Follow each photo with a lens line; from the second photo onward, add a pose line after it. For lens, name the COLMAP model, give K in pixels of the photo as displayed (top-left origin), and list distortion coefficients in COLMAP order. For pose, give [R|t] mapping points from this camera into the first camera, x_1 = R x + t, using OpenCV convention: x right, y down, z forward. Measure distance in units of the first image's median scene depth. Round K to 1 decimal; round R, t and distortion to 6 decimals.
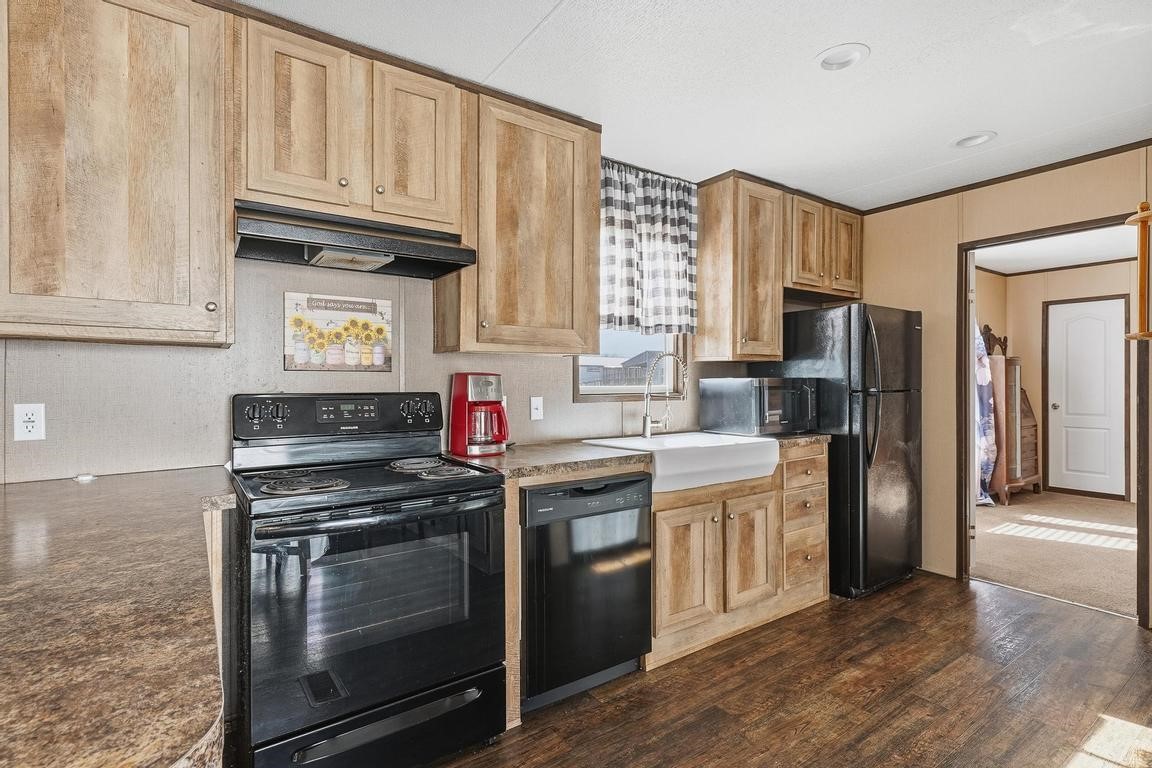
lens RADIAL K [[559.4, 0, 576.0], [0, 559.4, 384.0], [0, 0, 1]] dist [-0.001023, -0.000388]
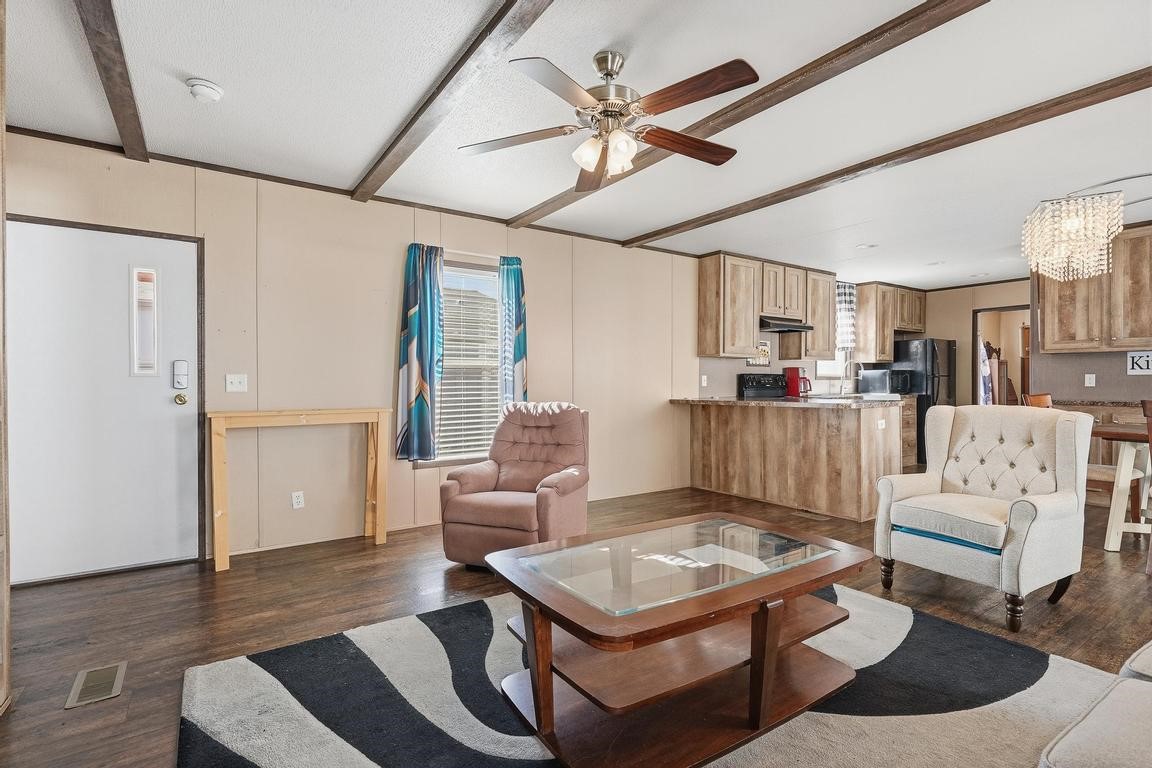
lens RADIAL K [[559.4, 0, 576.0], [0, 559.4, 384.0], [0, 0, 1]] dist [-0.001023, -0.000388]
pose [[0.999942, 0.000685, -0.010787, -0.914955], [-0.000687, 1.000000, -0.000131, 0.047175], [0.010787, 0.000138, 0.999942, -1.305010]]
